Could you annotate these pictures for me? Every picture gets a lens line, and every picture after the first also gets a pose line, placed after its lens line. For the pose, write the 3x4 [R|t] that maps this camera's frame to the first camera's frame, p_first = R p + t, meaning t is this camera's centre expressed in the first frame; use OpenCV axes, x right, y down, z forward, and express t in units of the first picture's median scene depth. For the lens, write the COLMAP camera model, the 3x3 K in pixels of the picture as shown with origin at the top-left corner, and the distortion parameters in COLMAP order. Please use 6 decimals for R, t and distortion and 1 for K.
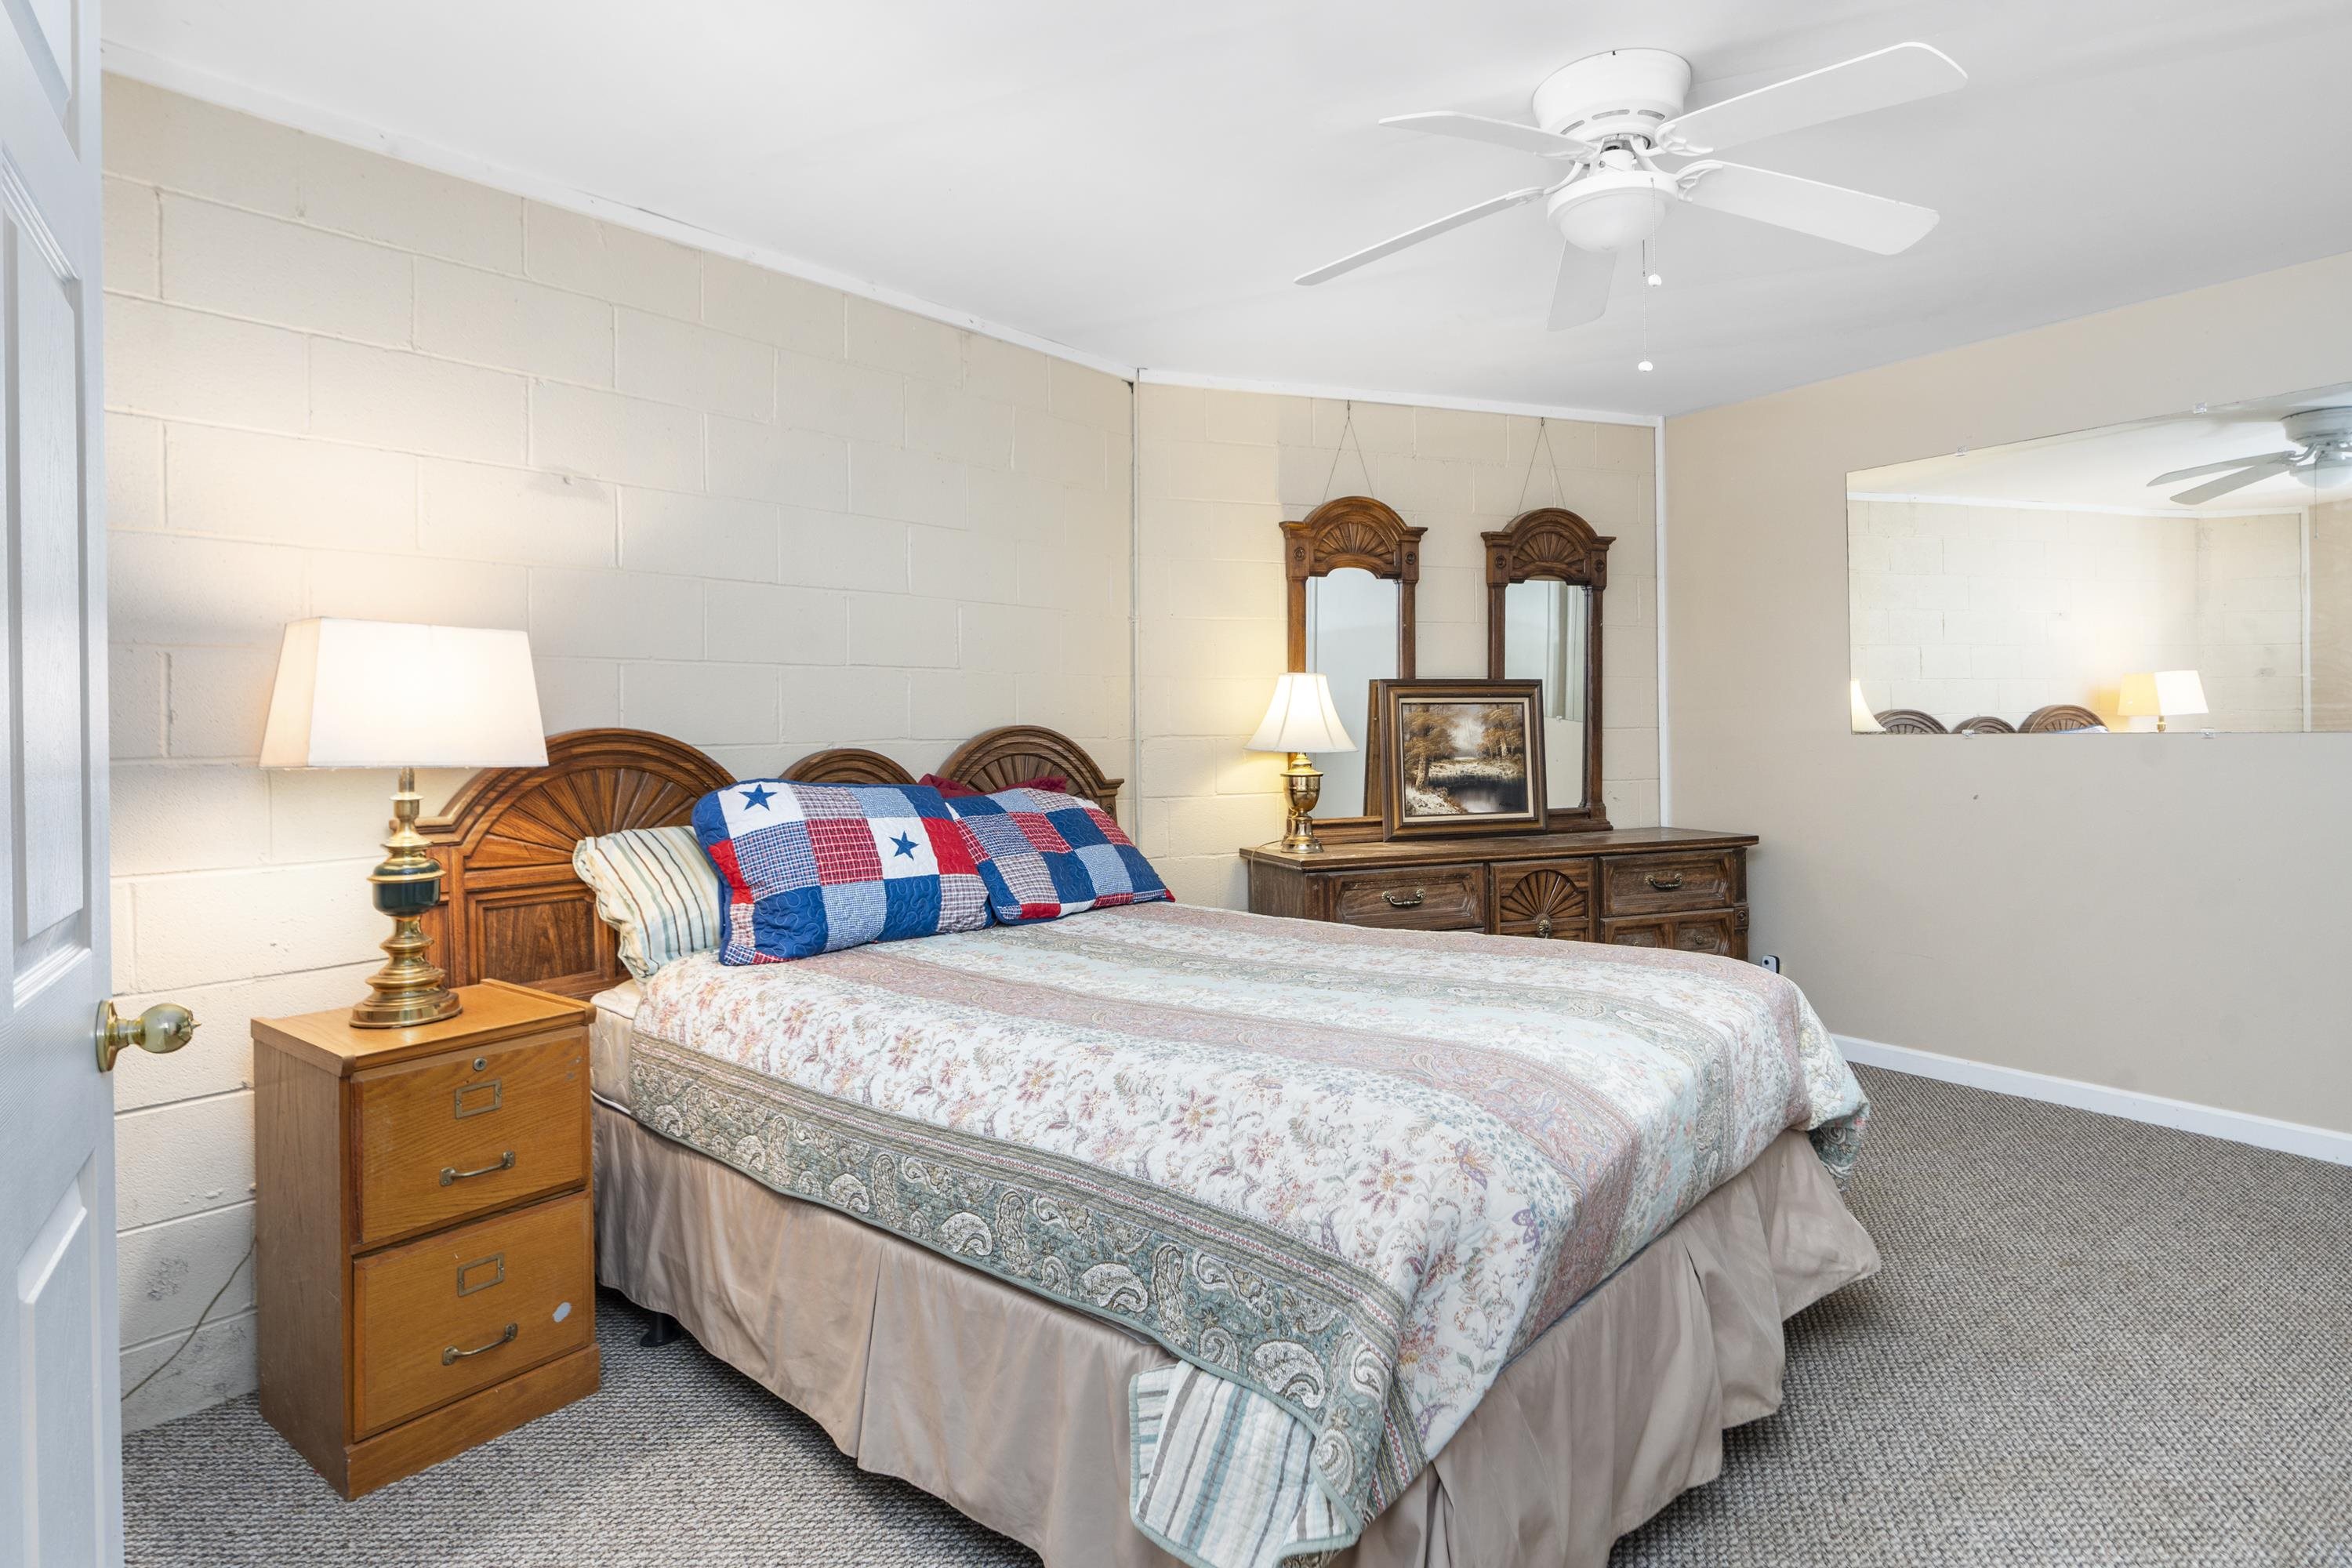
lens RADIAL K [[1201.0, 0, 1176.7], [0, 1201.0, 774.1], [0, 0, 1]] dist [0.002395, 0.001217]
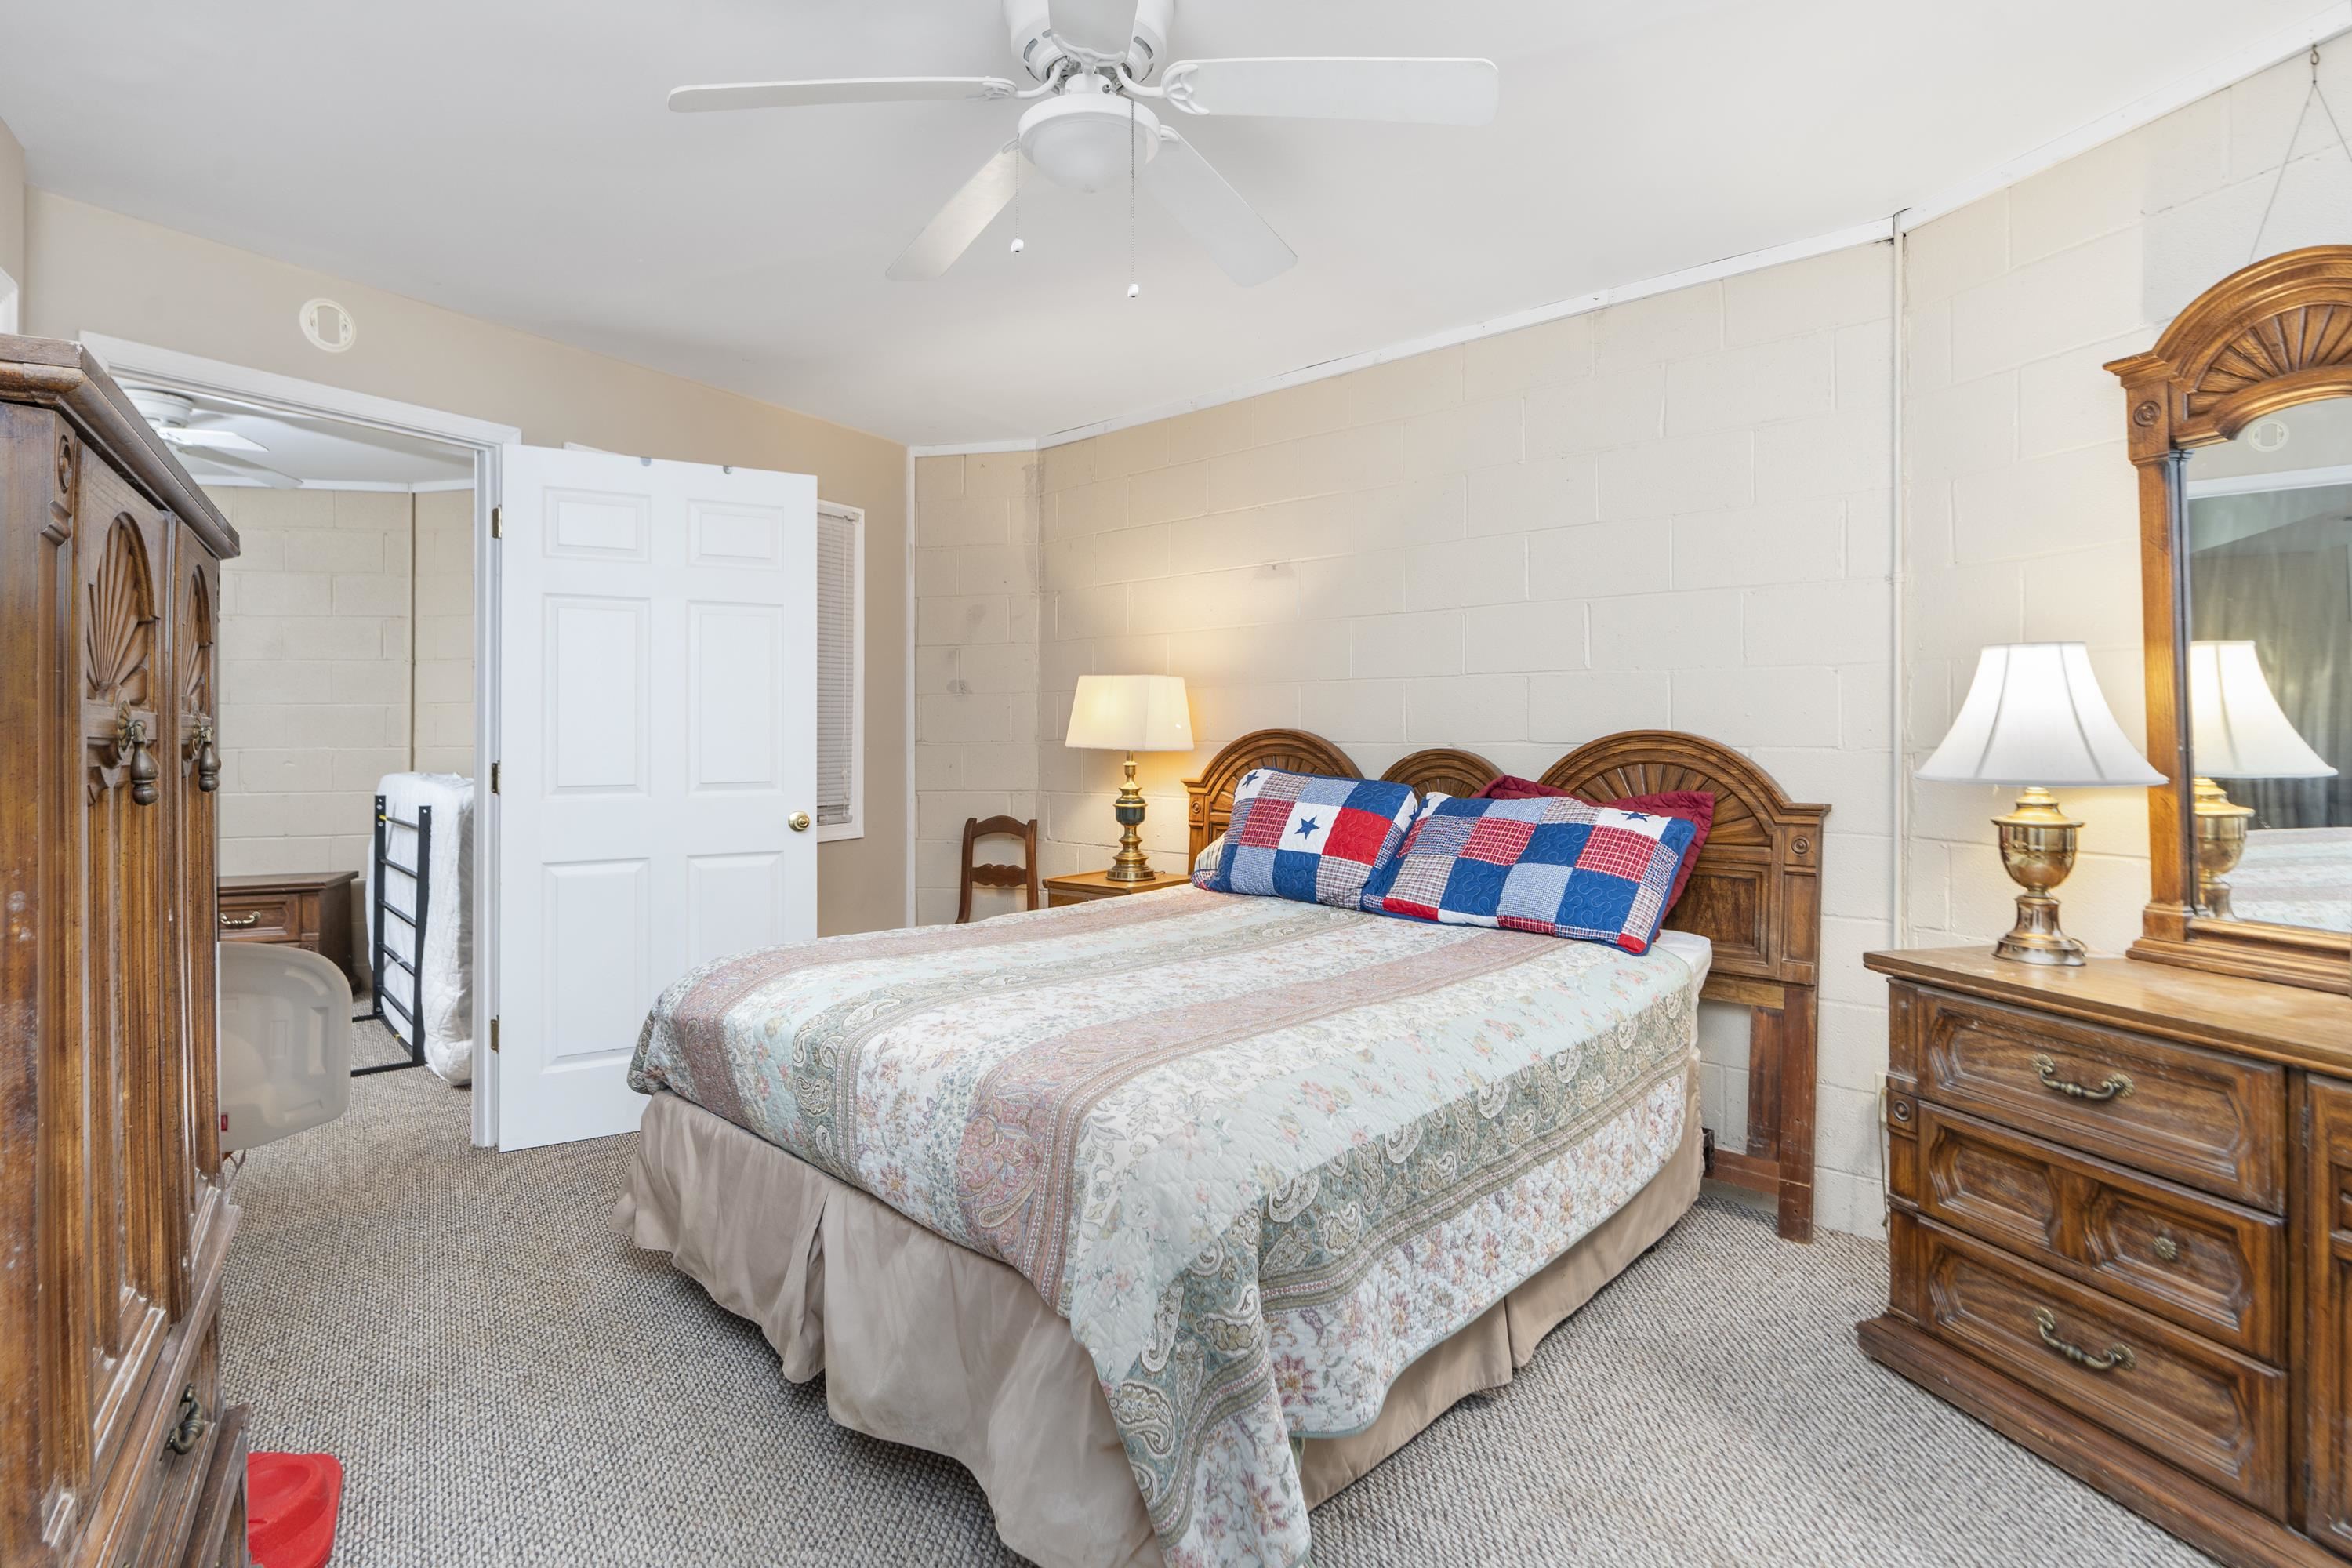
lens RADIAL K [[1201.0, 0, 1176.8], [0, 1201.0, 775.1], [0, 0, 1]] dist [0.002395, 0.001217]
pose [[-0.047532, 0.049603, -0.997637, 0.902146], [-0.038021, 0.997953, 0.051431, -0.046376], [0.998146, 0.040376, -0.045549, 0.818495]]
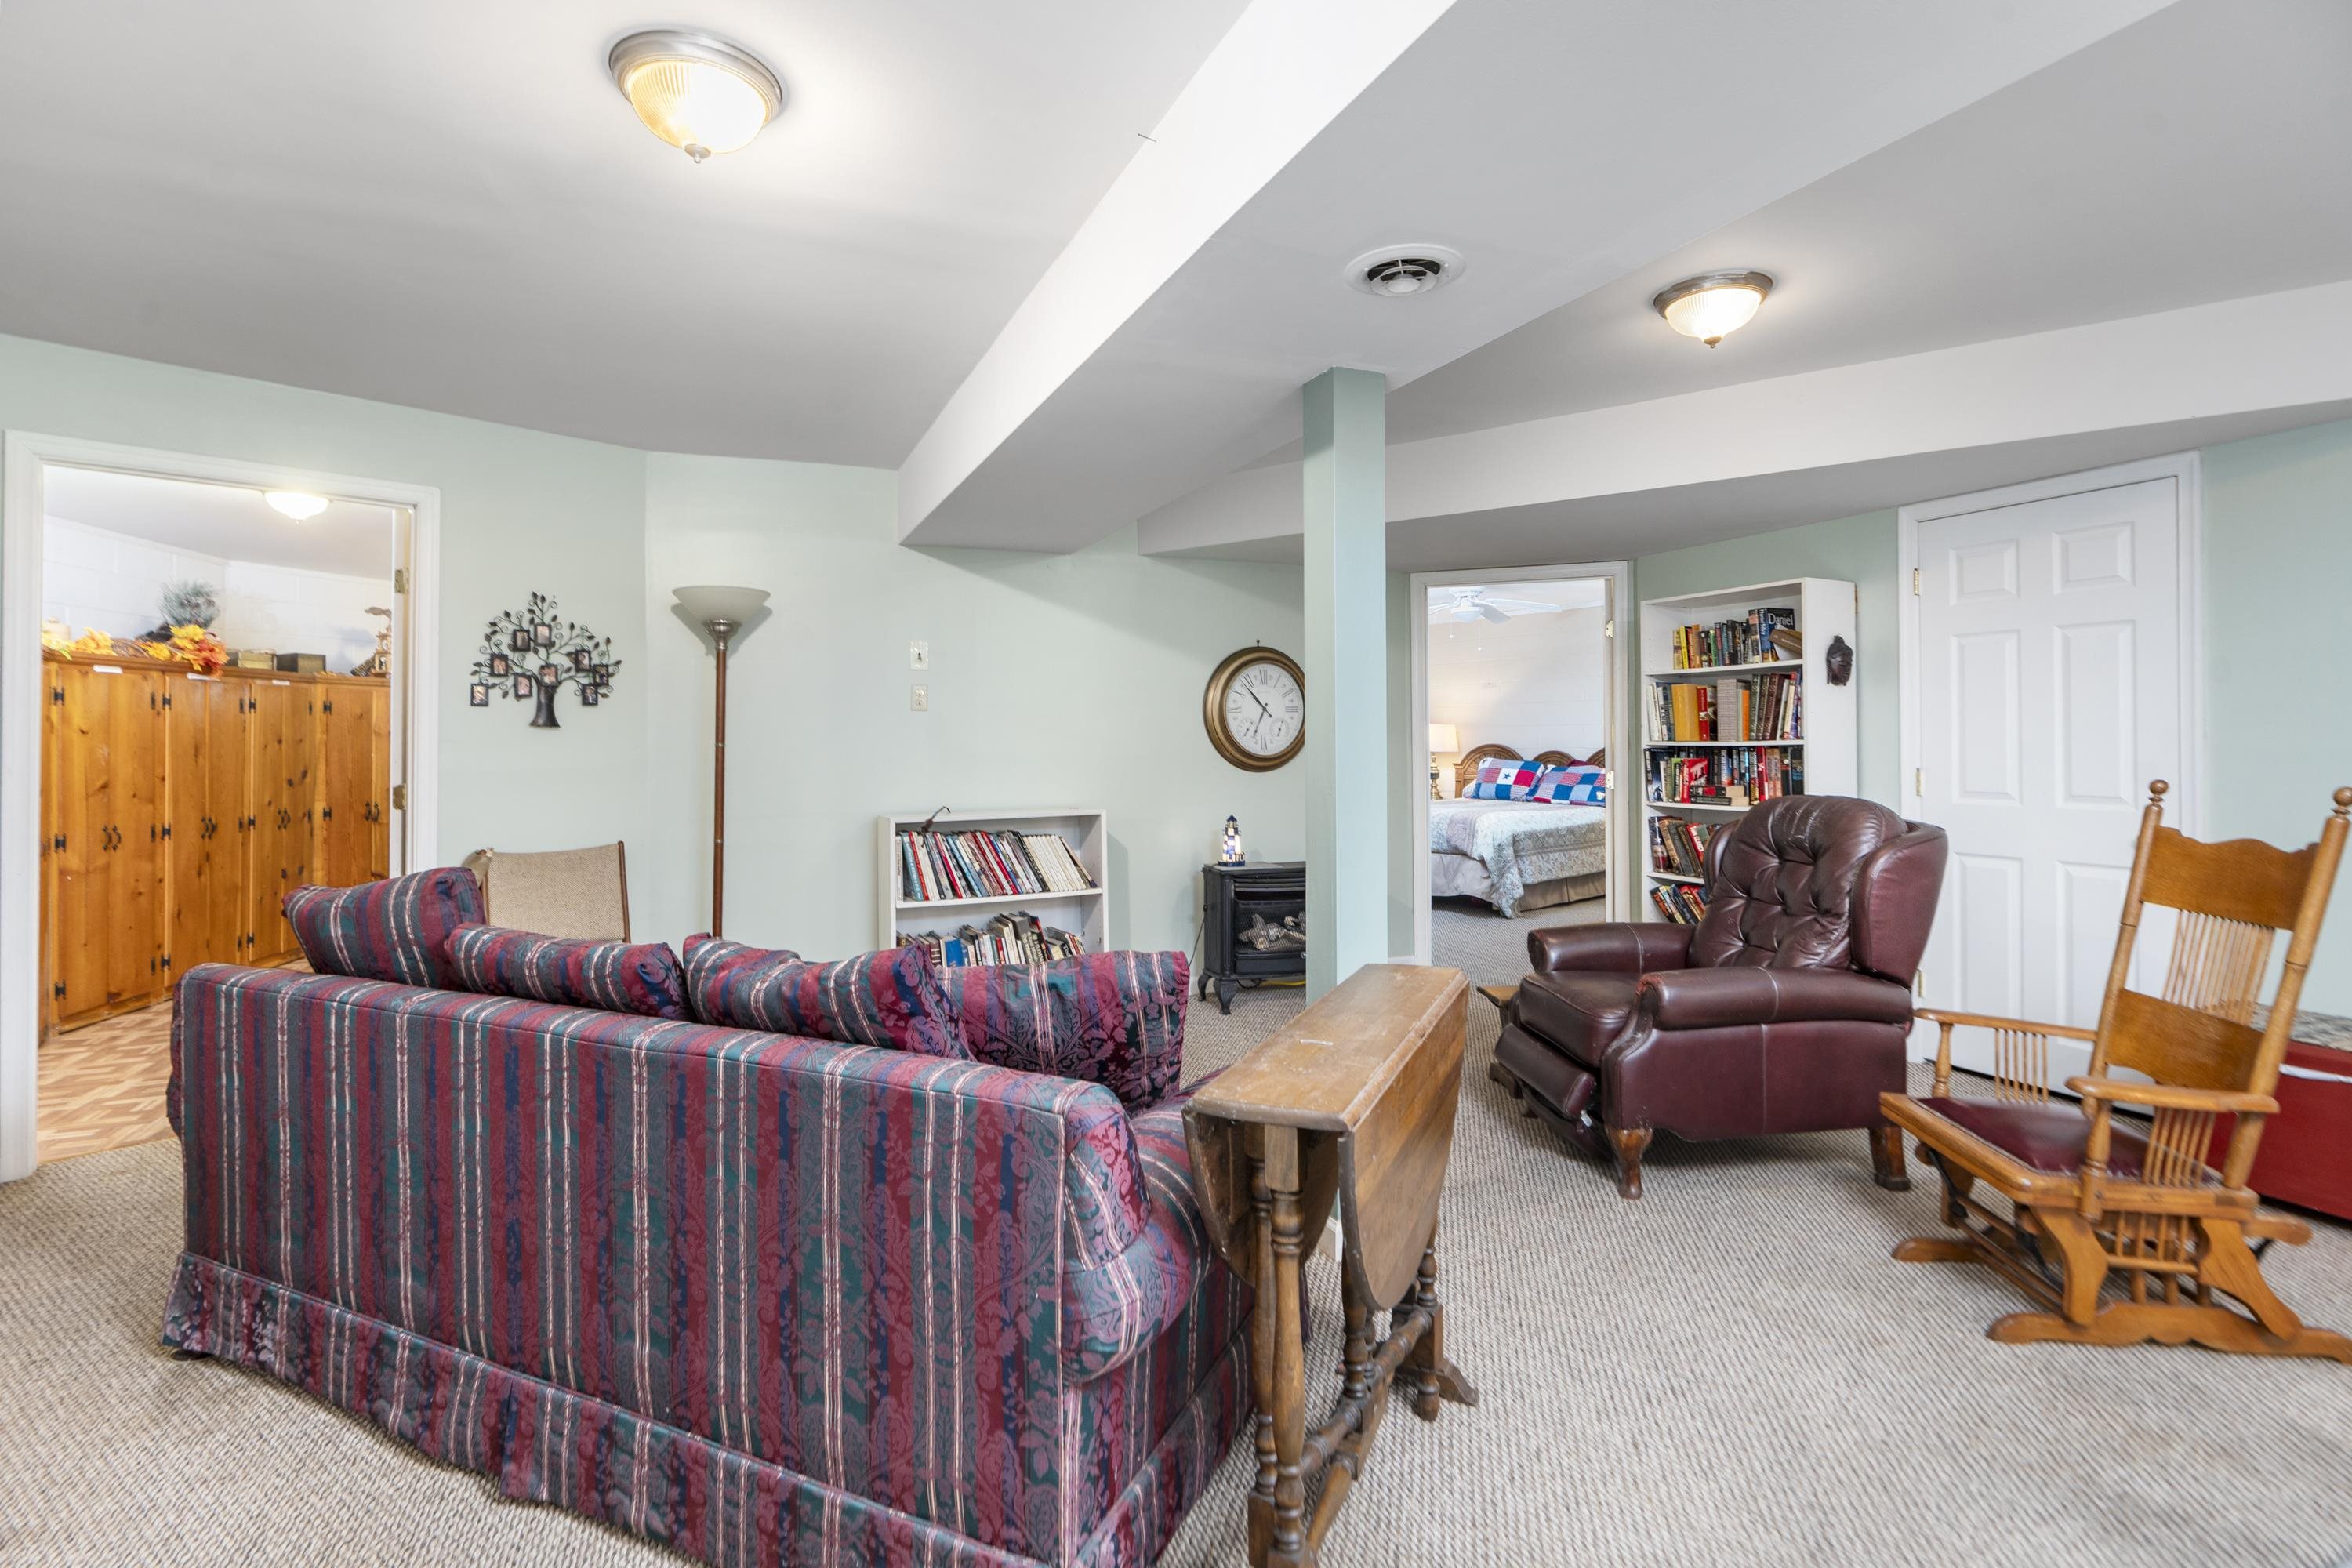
lens RADIAL K [[1064.7, 0, 1177.2], [0, 1064.7, 777.4], [0, 0, 1]] dist [-0.013402, 0.000007]
pose [[-0.180614, 0.039966, -0.982742, 2.881650], [-0.035904, 0.998240, 0.047195, -0.049687], [0.982899, 0.043809, -0.178861, 0.516571]]
